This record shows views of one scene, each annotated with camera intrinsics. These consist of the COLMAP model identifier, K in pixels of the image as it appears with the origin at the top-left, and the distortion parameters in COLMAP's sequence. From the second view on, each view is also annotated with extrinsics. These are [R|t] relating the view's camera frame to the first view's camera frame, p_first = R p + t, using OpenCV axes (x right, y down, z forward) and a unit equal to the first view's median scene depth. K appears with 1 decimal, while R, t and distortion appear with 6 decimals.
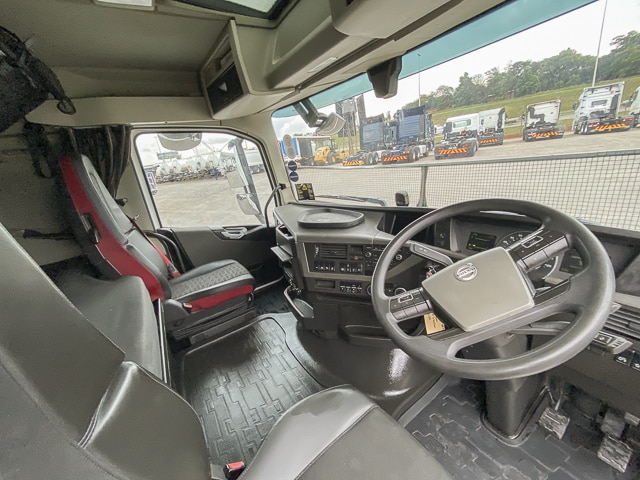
lens RADIAL K [[259.7, 0, 319.5], [0, 259.7, 239.7], [0, 0, 1]] dist [0.004436, -0.001699]
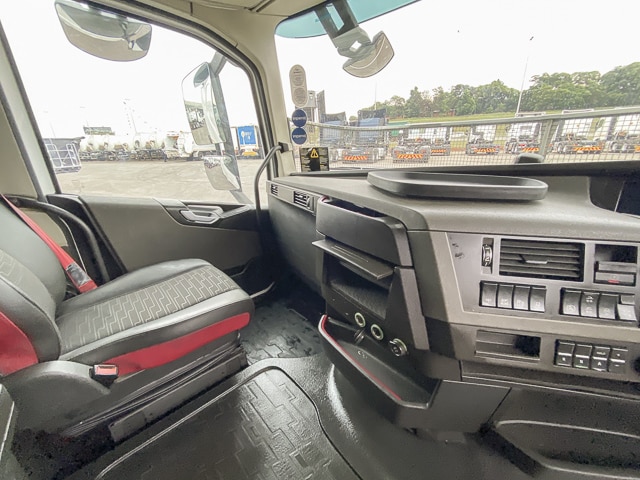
lens RADIAL K [[259.7, 0, 319.0], [0, 259.7, 240.4], [0, 0, 1]] dist [0.004436, -0.001699]
pose [[0.982001, 0.044277, 0.183612, -0.203472], [-0.046984, 0.998841, 0.010414, 0.018121], [-0.182938, -0.018853, 0.982944, 0.423074]]
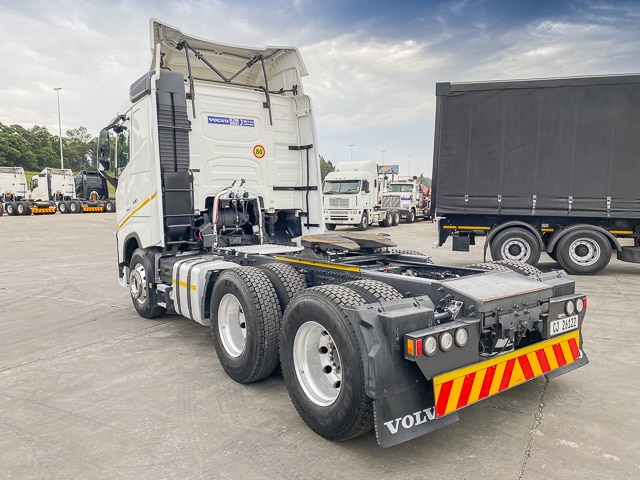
lens RADIAL K [[492.2, 0, 322.9], [0, 492.2, 238.7], [0, 0, 1]] dist [0.022813, -0.028210]
pose [[-0.048359, 0.064174, 0.996766, -5.175228], [0.335808, 0.940889, -0.044285, 1.414826], [-0.940688, 0.332581, -0.067051, -0.038545]]
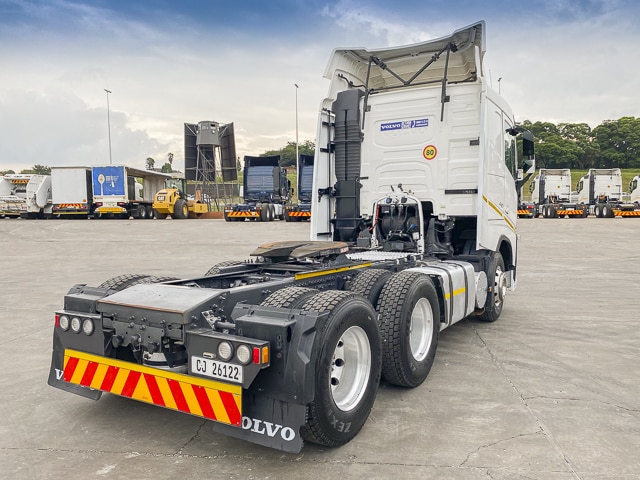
lens RADIAL K [[517.0, 0, 330.5], [0, 517.0, 255.7], [0, 0, 1]] dist [0.028546, -0.013044]
pose [[0.894270, 0.095419, 0.437236, -3.331945], [0.023249, 0.965781, -0.258316, 2.196181], [-0.446923, 0.241169, 0.861451, -3.151327]]
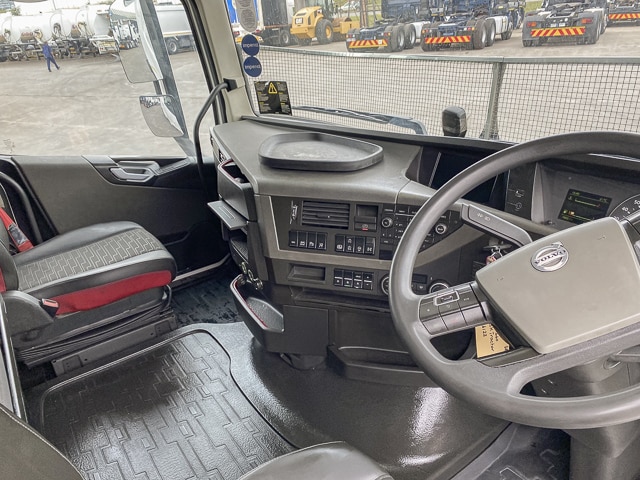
lens RADIAL K [[492.2, 0, 318.6], [0, 492.2, 239.6], [0, 0, 1]] dist [0.022813, -0.028210]
pose [[0.997947, 0.037765, 0.051720, -0.006701], [-0.042583, 0.994522, 0.095463, 0.000066], [-0.047831, -0.097469, 0.994089, -0.025739]]
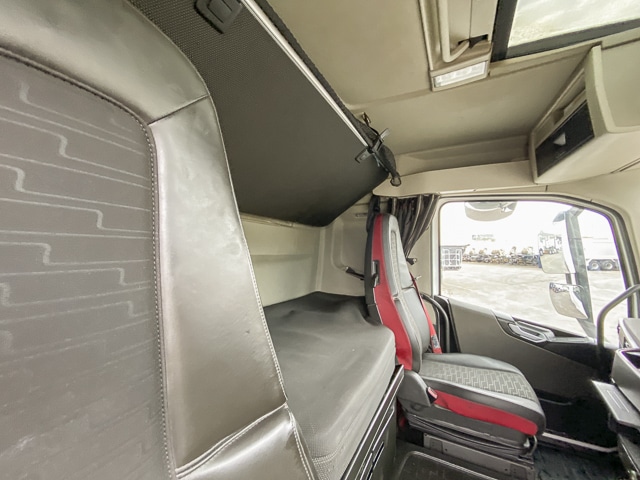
lens RADIAL K [[259.7, 0, 318.9], [0, 259.7, 239.7], [0, 0, 1]] dist [0.004436, -0.001699]
pose [[0.478505, 0.092579, -0.873191, -0.010687], [-0.347582, 0.933171, -0.091536, 0.004617], [0.806362, 0.347306, 0.478706, 0.131594]]
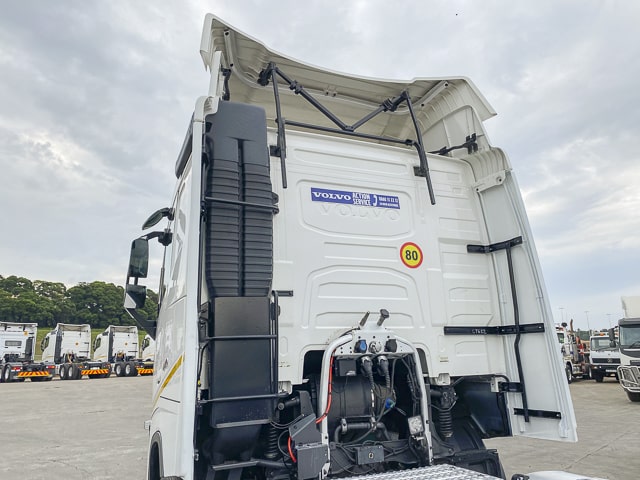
lens RADIAL K [[492.2, 0, 321.7], [0, 492.2, 230.6], [0, 0, 1]] dist [0.022813, -0.028210]
pose [[0.169925, 0.376445, 0.910722, -2.904002], [0.316570, 0.854327, -0.412200, 0.972681], [-0.933225, 0.358350, 0.026000, 0.218374]]
